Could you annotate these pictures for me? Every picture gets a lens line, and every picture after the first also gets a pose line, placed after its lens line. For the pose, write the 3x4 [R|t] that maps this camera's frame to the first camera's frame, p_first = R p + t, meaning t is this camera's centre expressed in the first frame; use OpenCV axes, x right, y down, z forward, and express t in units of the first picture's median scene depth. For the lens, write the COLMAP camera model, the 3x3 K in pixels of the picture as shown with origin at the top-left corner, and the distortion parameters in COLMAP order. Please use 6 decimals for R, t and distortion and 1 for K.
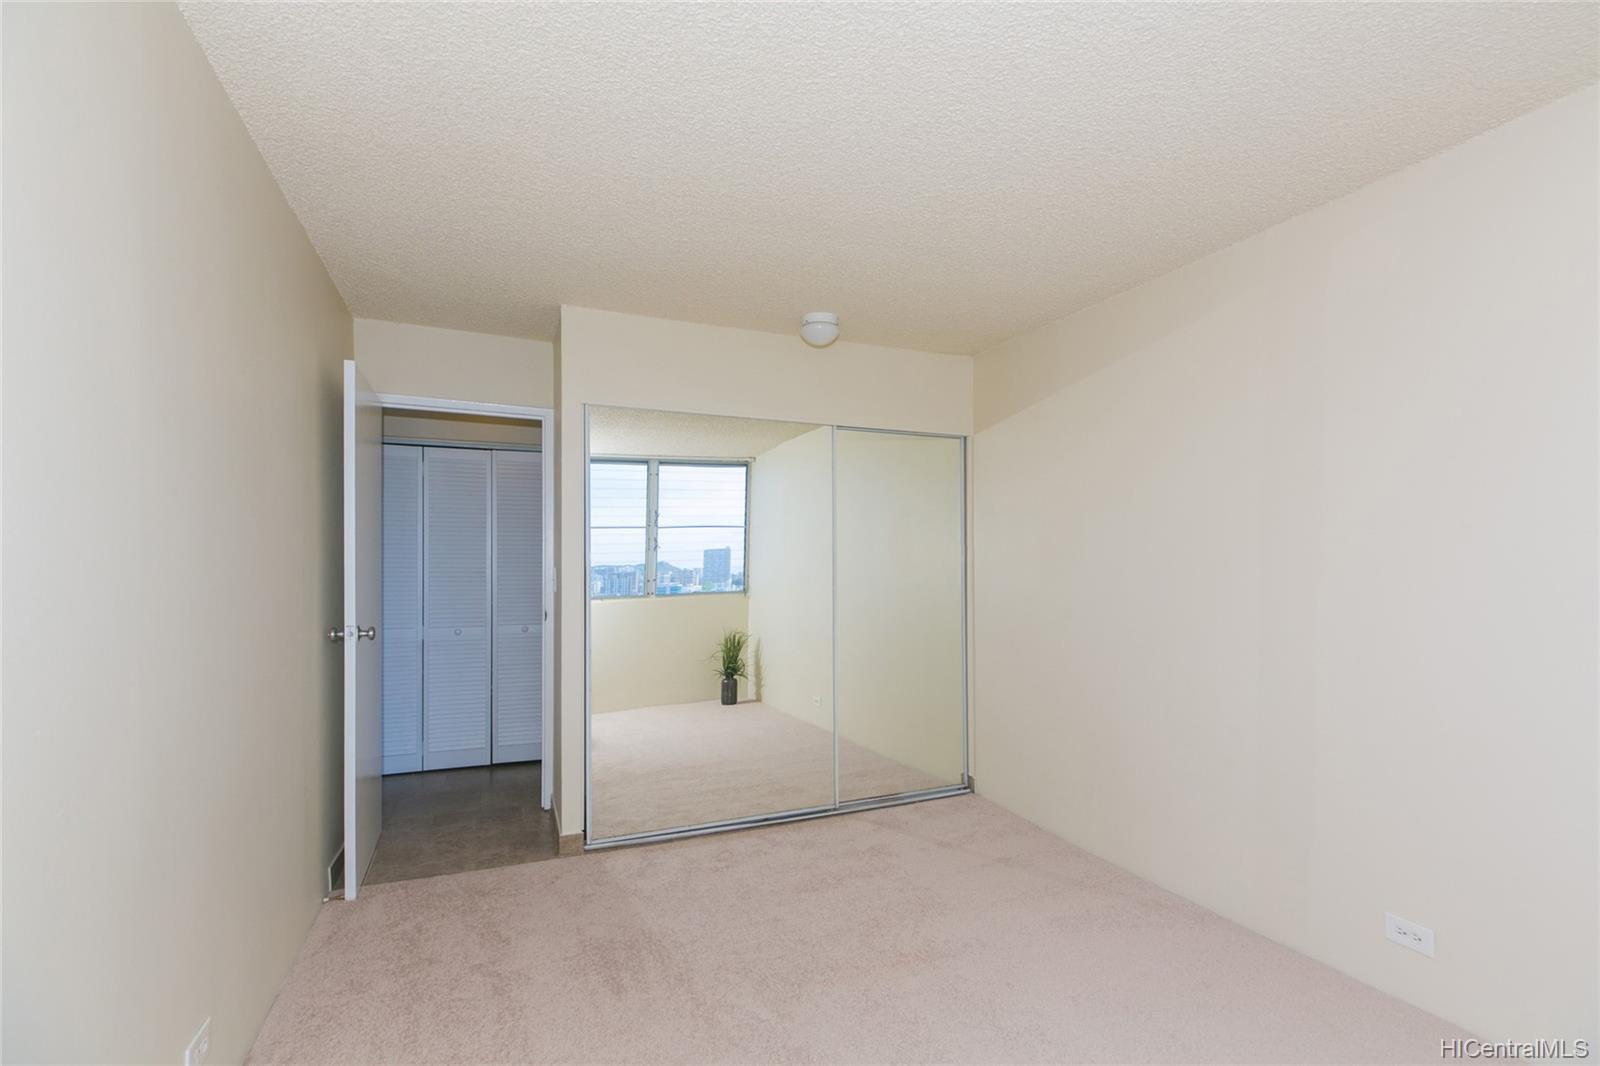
lens RADIAL K [[724.2, 0, 817.3], [0, 724.2, 563.7], [0, 0, 1]] dist [0.009630, -0.005547]
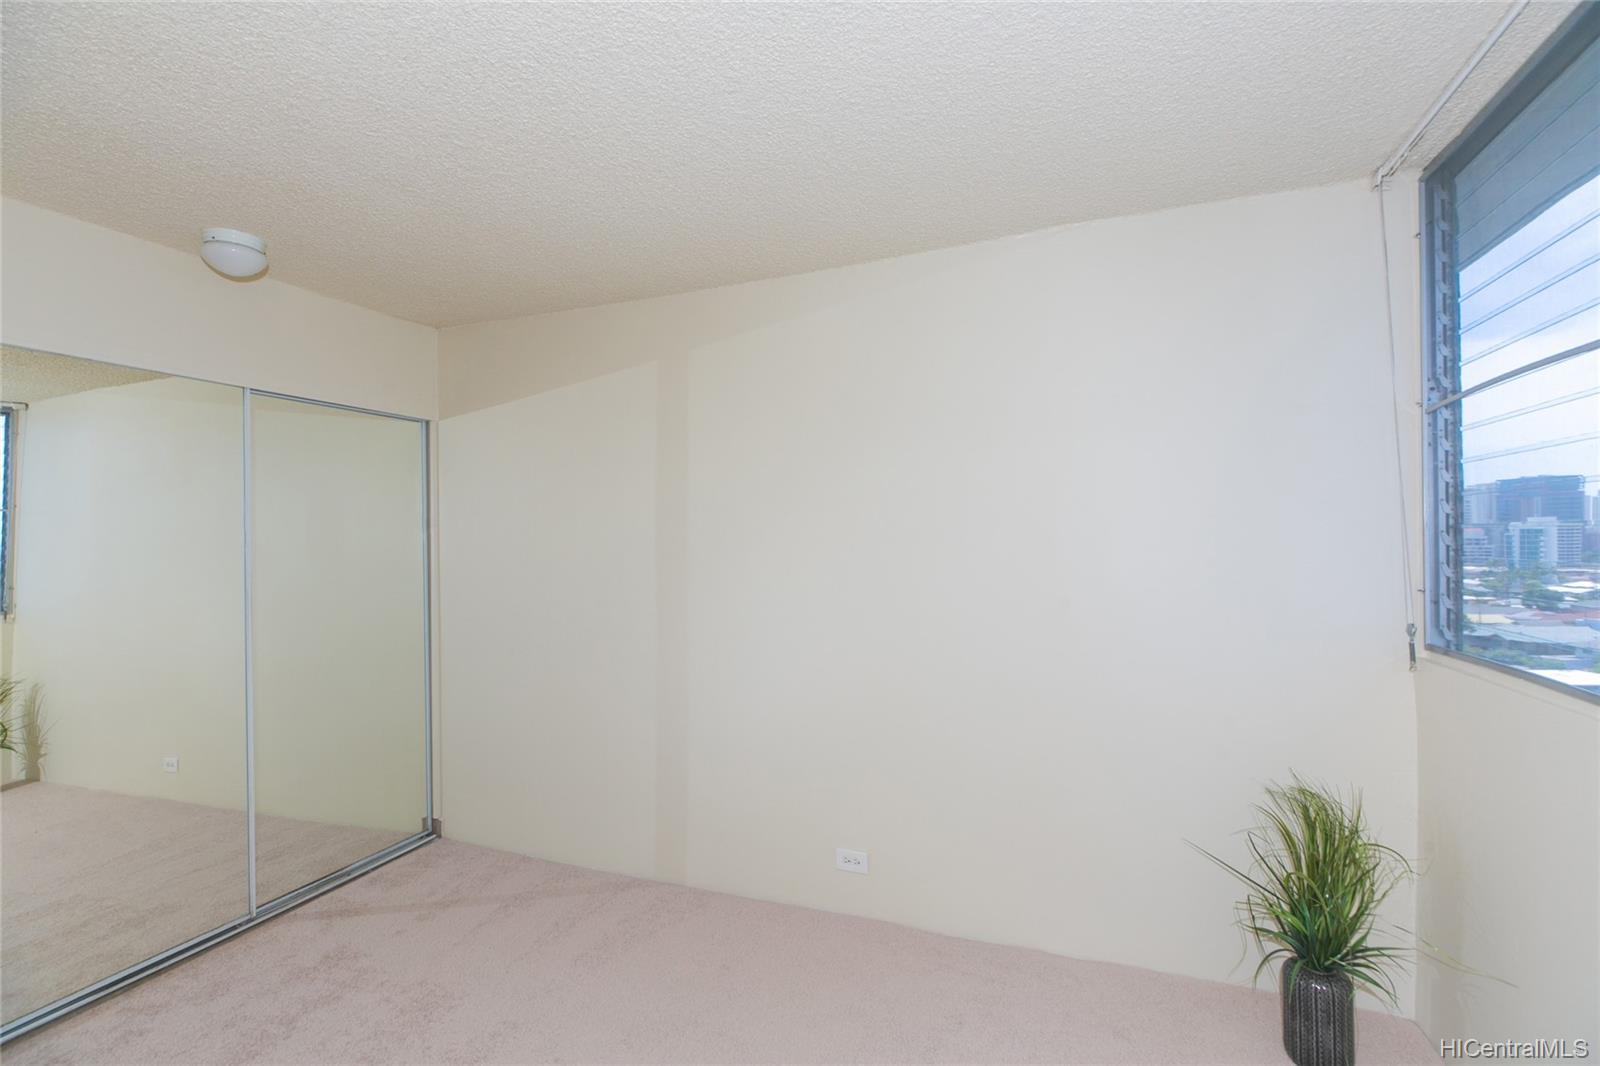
lens RADIAL K [[724.2, 0, 795.9], [0, 724.2, 532.4], [0, 0, 1]] dist [0.009630, -0.005547]
pose [[0.706483, 0.004495, 0.707716, -0.105593], [0.004947, 0.999924, -0.011289, -0.036129], [-0.707713, 0.011477, 0.706407, 0.100488]]
